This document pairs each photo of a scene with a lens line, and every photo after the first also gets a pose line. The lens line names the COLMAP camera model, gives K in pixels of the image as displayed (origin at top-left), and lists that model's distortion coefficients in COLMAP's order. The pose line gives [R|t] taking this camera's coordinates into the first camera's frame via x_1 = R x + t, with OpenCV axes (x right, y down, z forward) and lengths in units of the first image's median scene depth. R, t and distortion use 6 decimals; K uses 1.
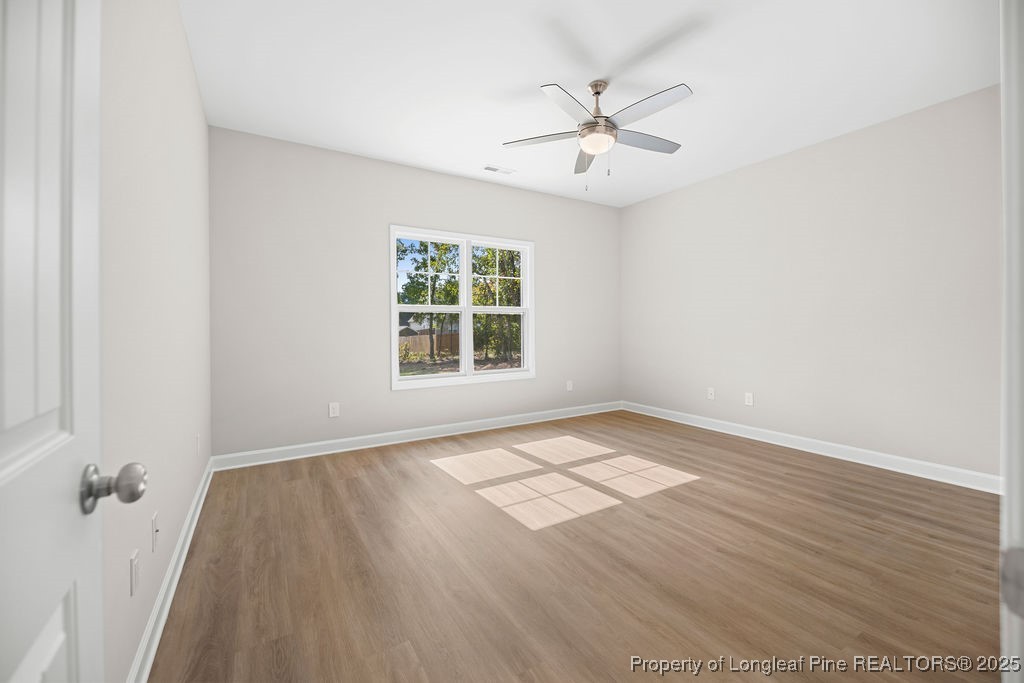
lens RADIAL K [[415.3, 0, 514.4], [0, 415.3, 326.8], [0, 0, 1]] dist [-0.000739, -0.000422]
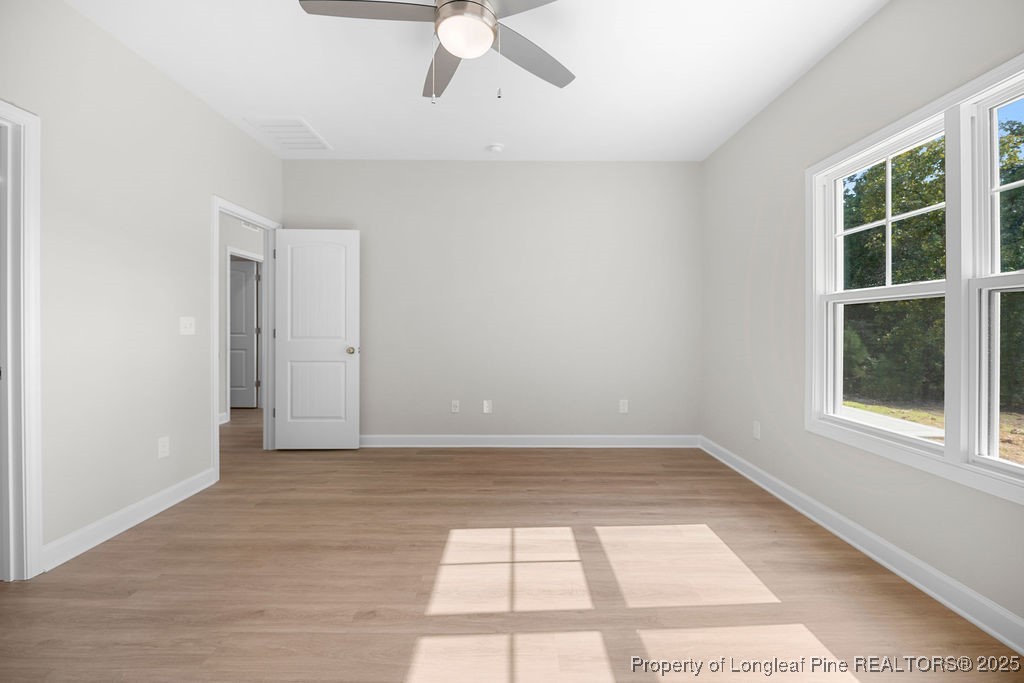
lens RADIAL K [[414.0, 0, 512.5], [0, 414.0, 328.4], [0, 0, 1]] dist [0.000976, -0.003727]
pose [[-0.519720, 0.006881, -0.854309, 0.732408], [-0.001827, 0.999956, 0.009166, -0.009859], [0.854335, 0.006324, -0.519685, 1.456729]]
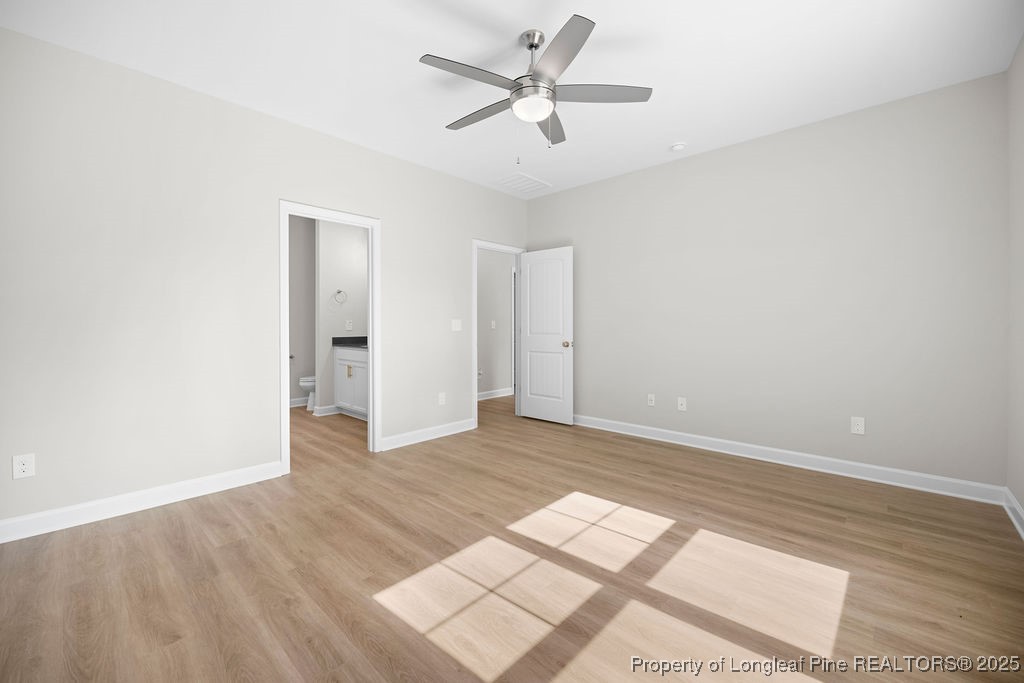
lens RADIAL K [[415.3, 0, 514.4], [0, 415.3, 326.8], [0, 0, 1]] dist [-0.000739, -0.000422]
pose [[-0.962410, 0.009472, -0.271435, 0.488251], [0.007866, 0.999945, 0.007005, -0.008869], [0.271486, 0.004606, -0.962431, 1.888666]]
